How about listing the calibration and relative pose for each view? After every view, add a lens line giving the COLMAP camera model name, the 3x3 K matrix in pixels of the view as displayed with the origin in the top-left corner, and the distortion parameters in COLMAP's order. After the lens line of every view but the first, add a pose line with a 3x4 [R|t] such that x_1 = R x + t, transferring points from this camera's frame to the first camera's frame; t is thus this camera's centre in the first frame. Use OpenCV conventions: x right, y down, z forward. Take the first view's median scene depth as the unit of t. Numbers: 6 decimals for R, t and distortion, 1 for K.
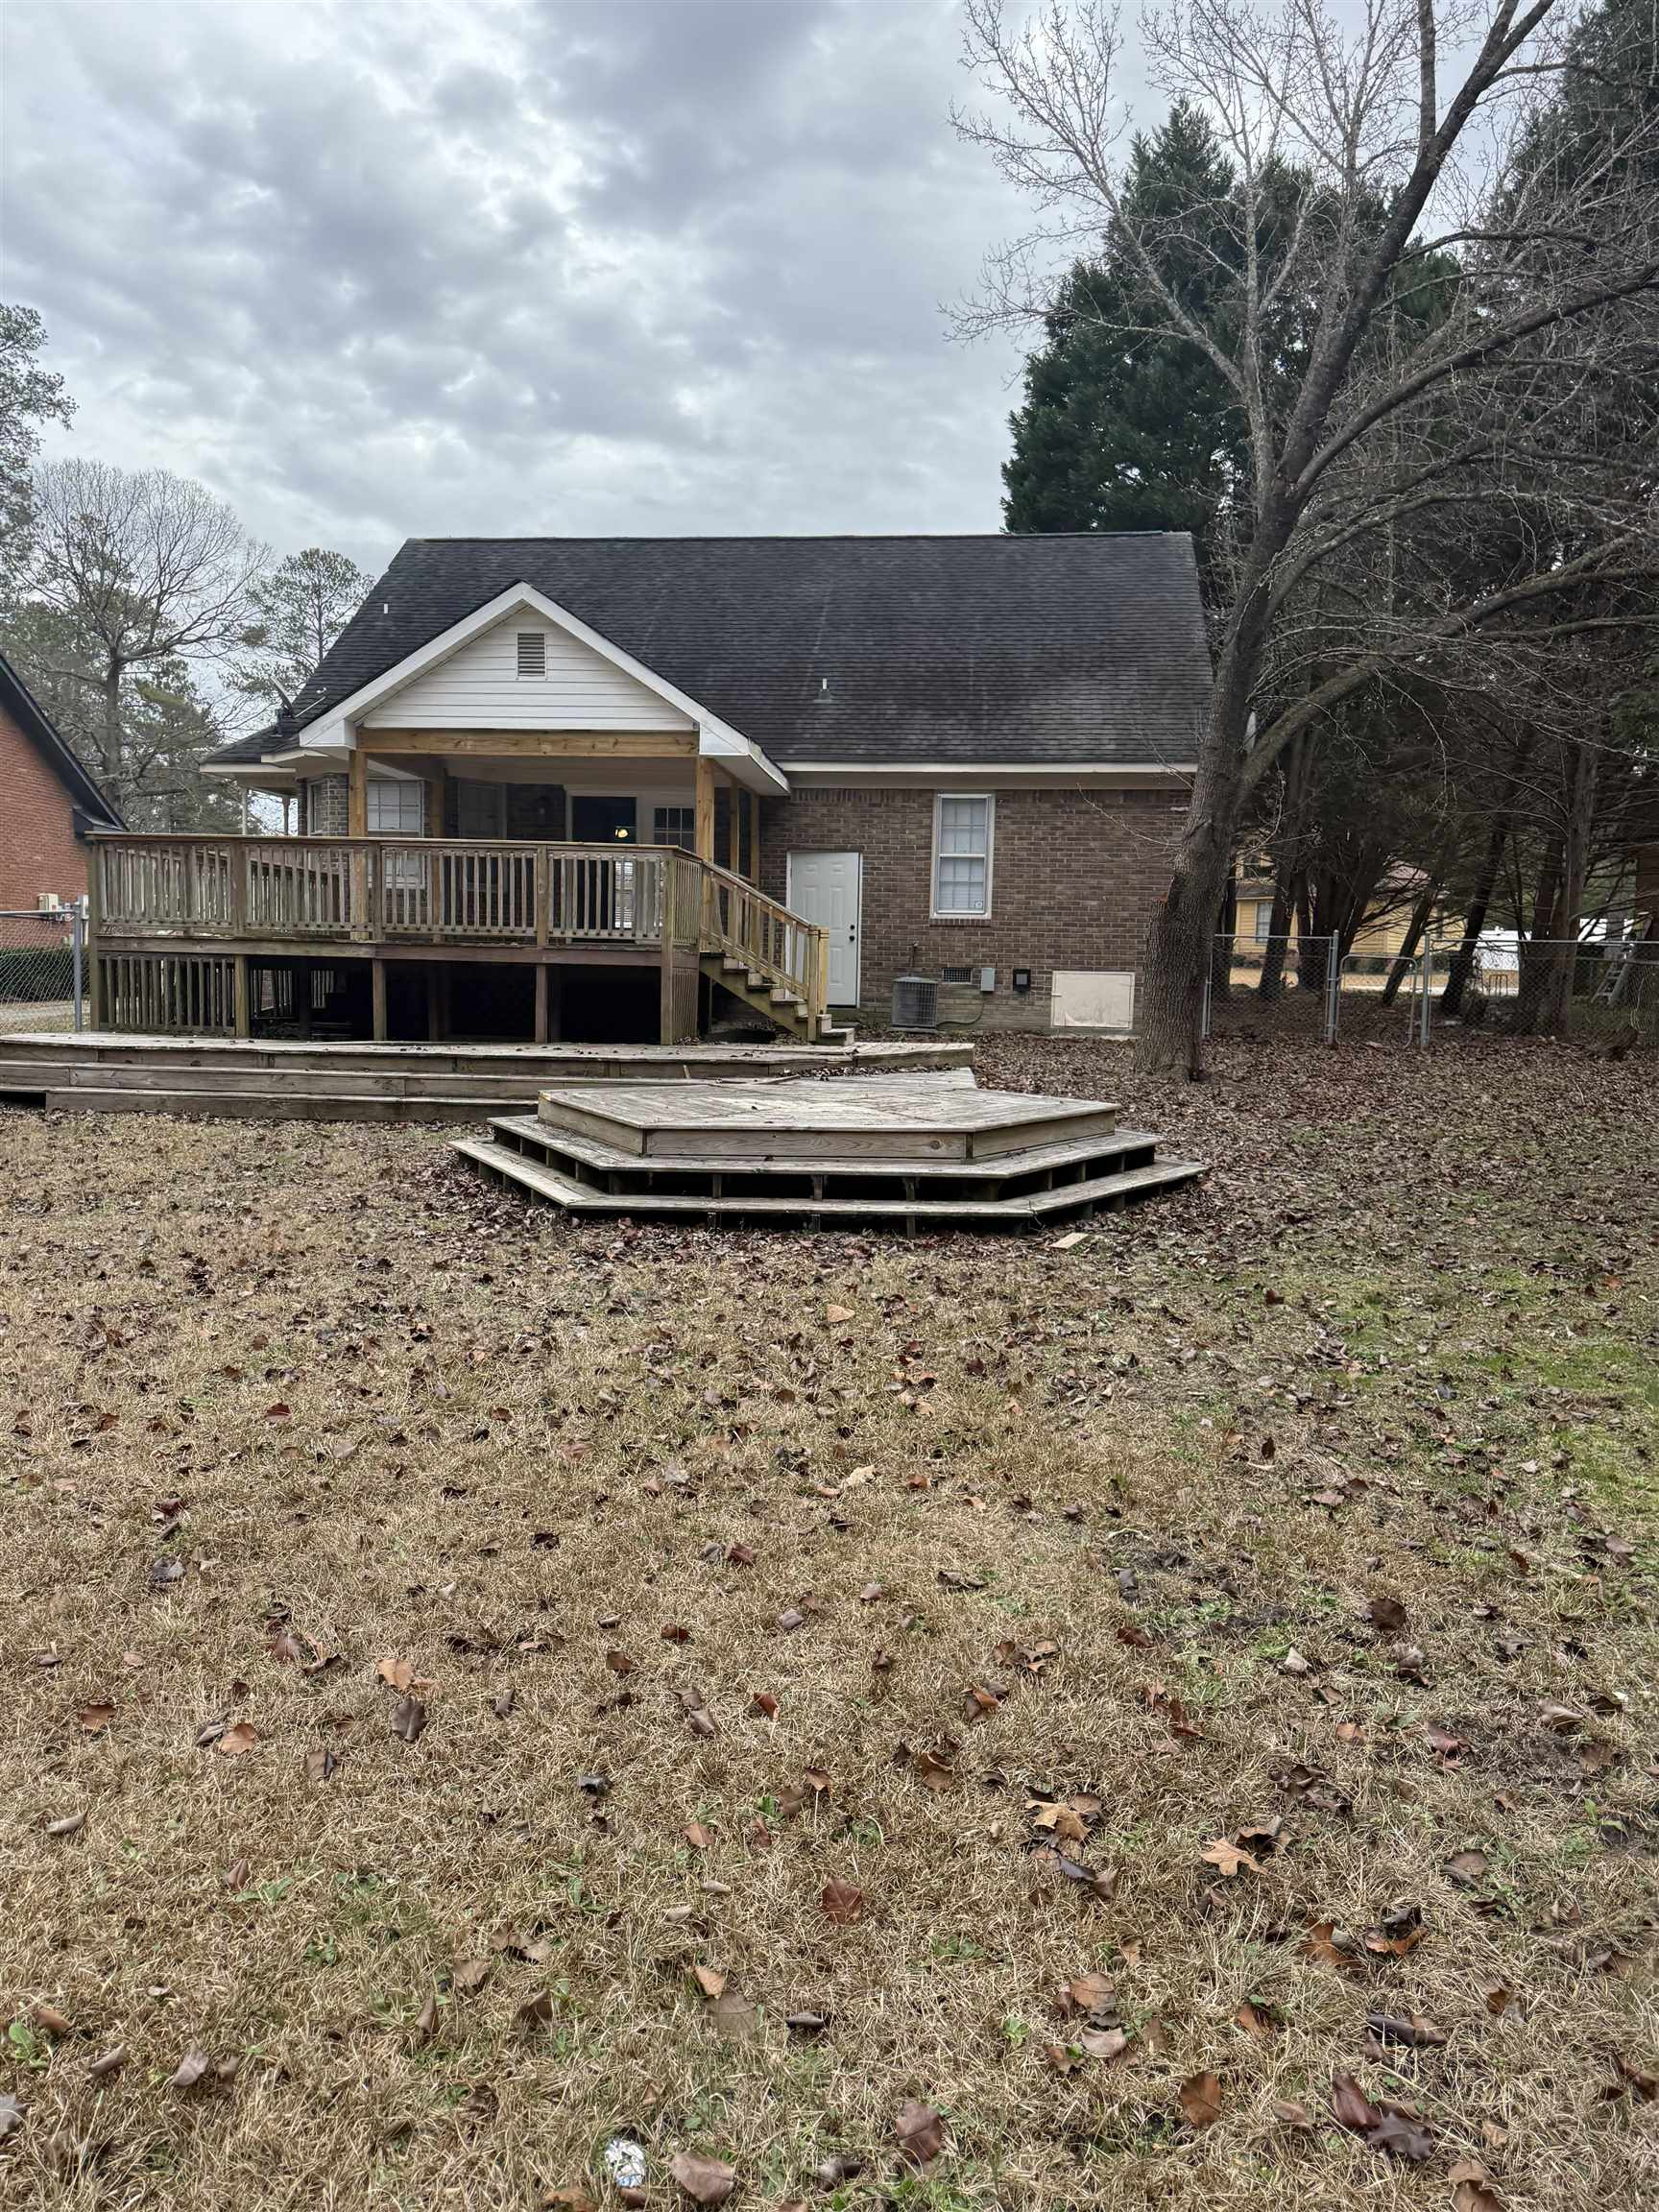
lens RADIAL K [[1555.1, 0, 852.0], [0, 1555.1, 1095.8], [0, 0, 1]] dist [0.057526, -0.056039]
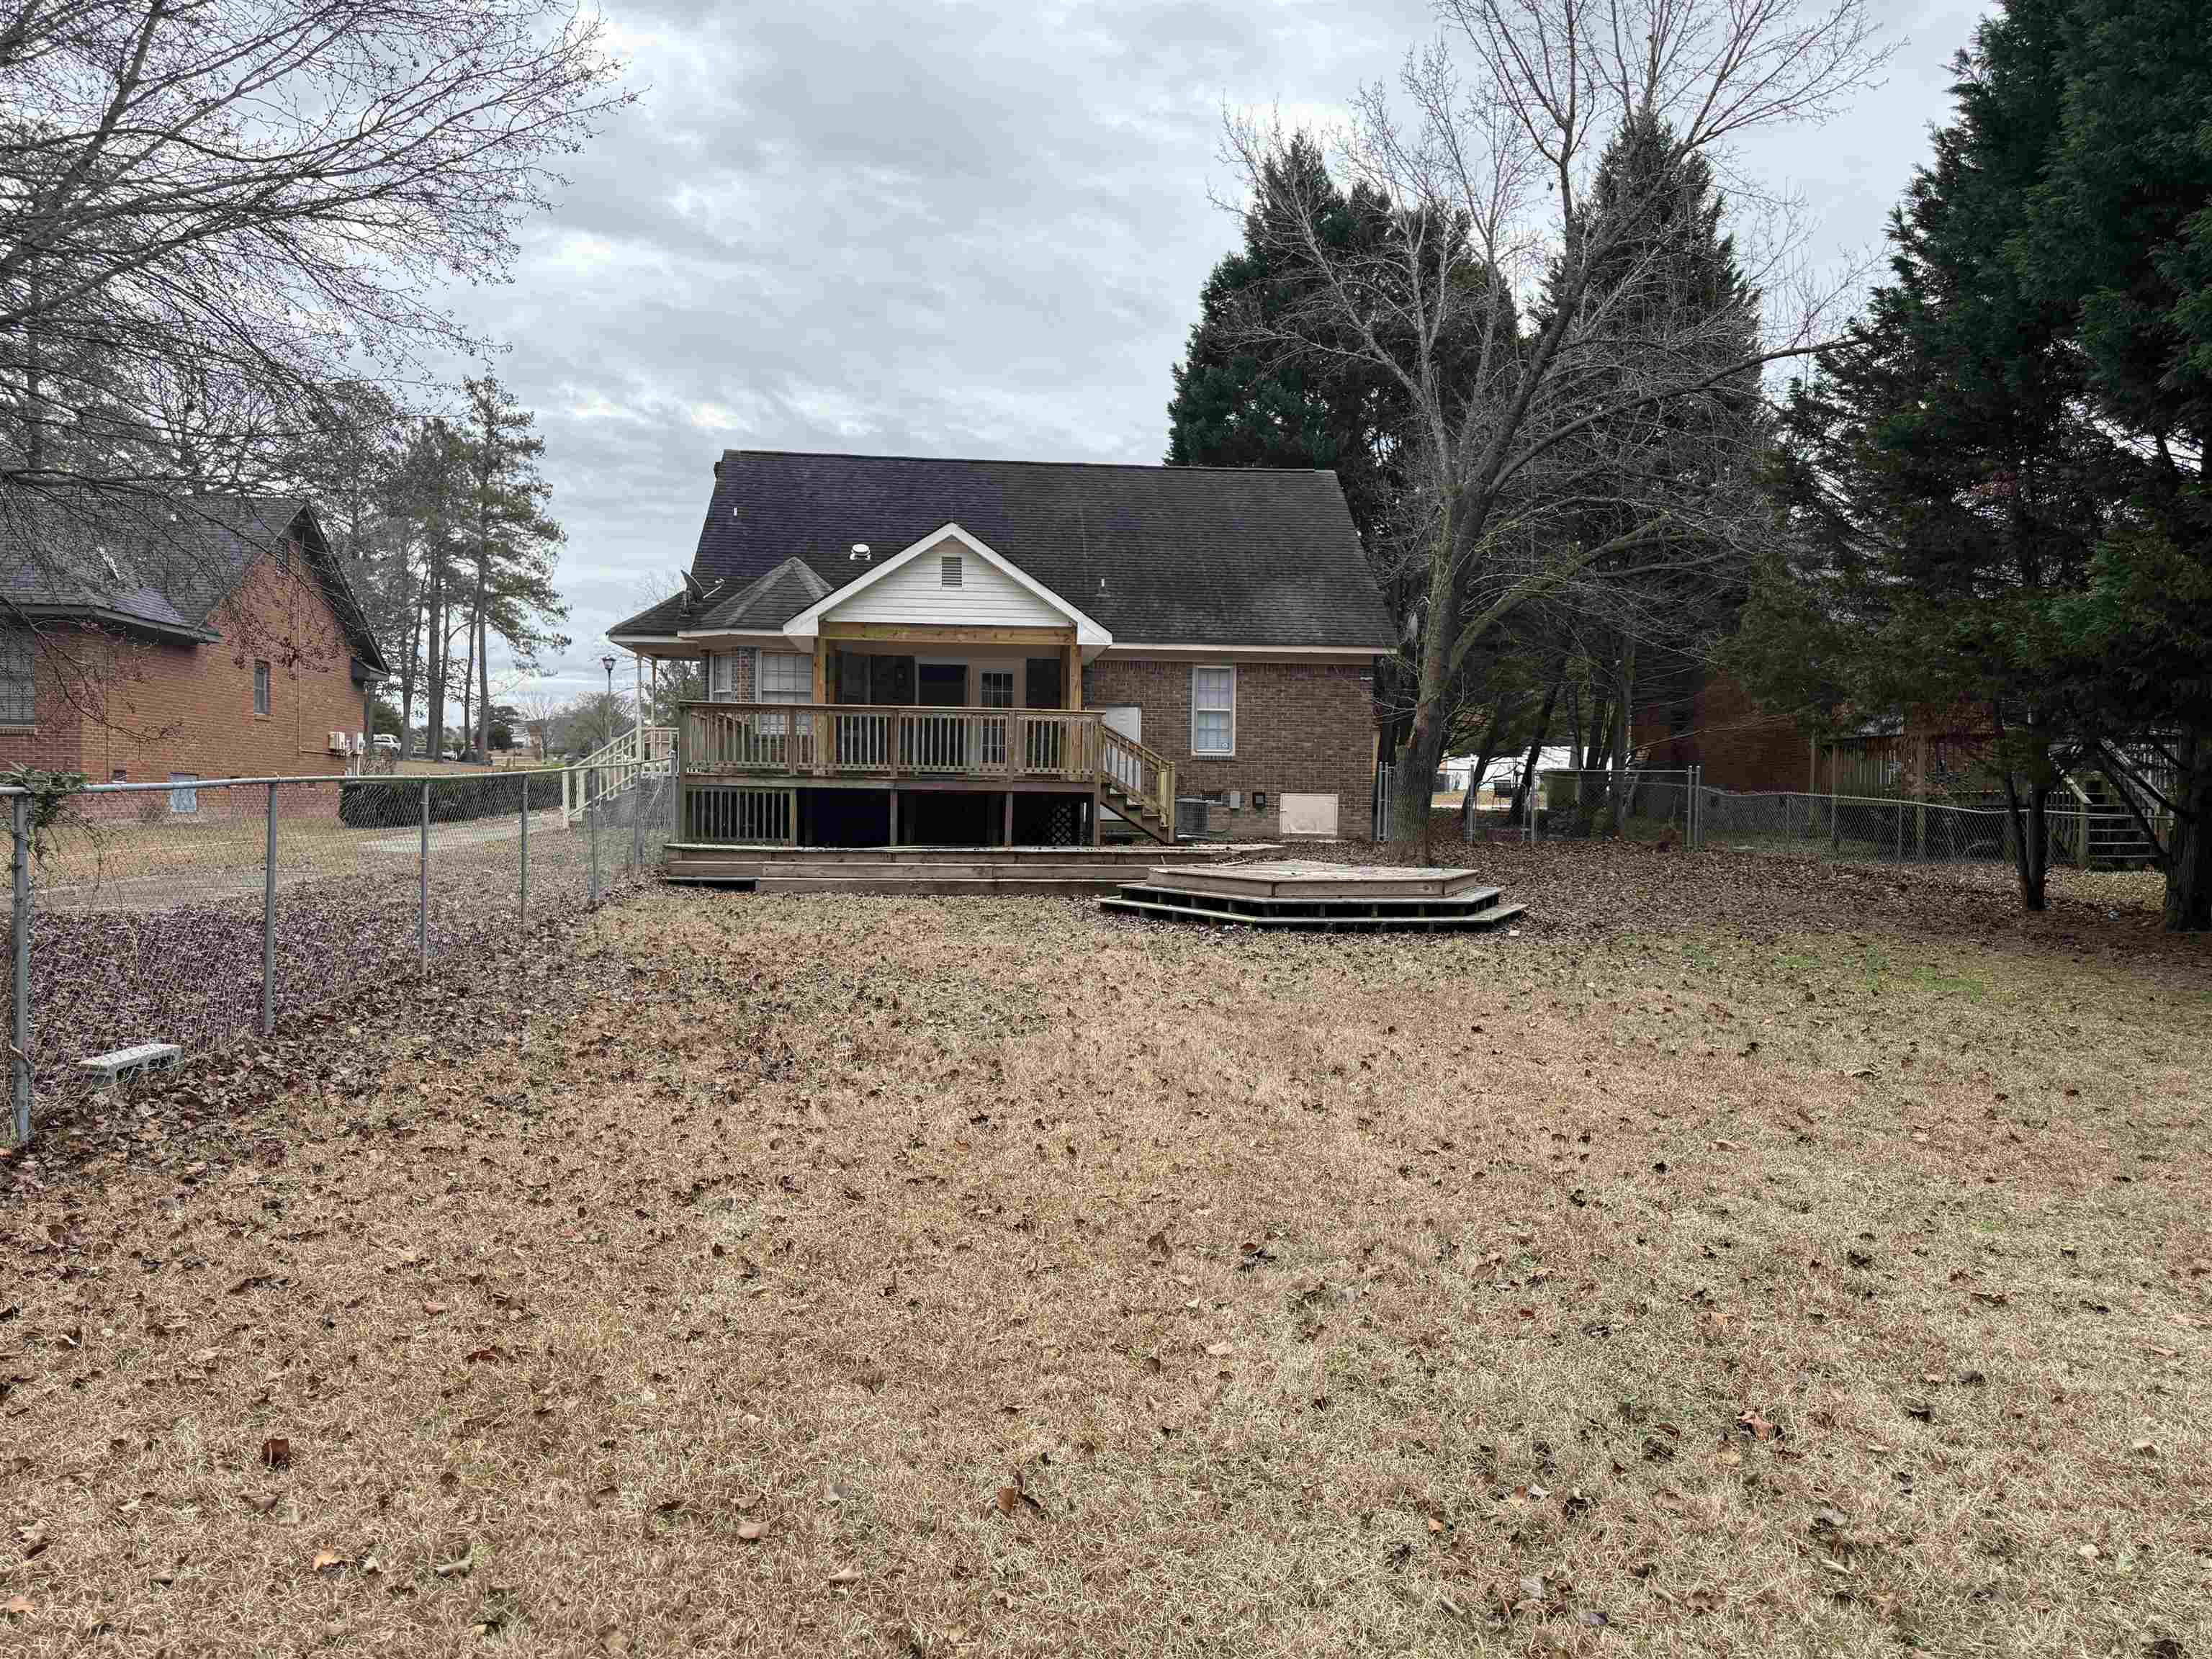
lens RADIAL K [[1555.1, 0, 1085.0], [0, 1555.1, 841.9], [0, 0, 1]] dist [0.057526, -0.056039]
pose [[0.984198, -0.012581, 0.176625, -0.300150], [0.021115, 0.998694, -0.046522, 0.024198], [-0.175809, 0.049517, 0.983178, -0.339204]]
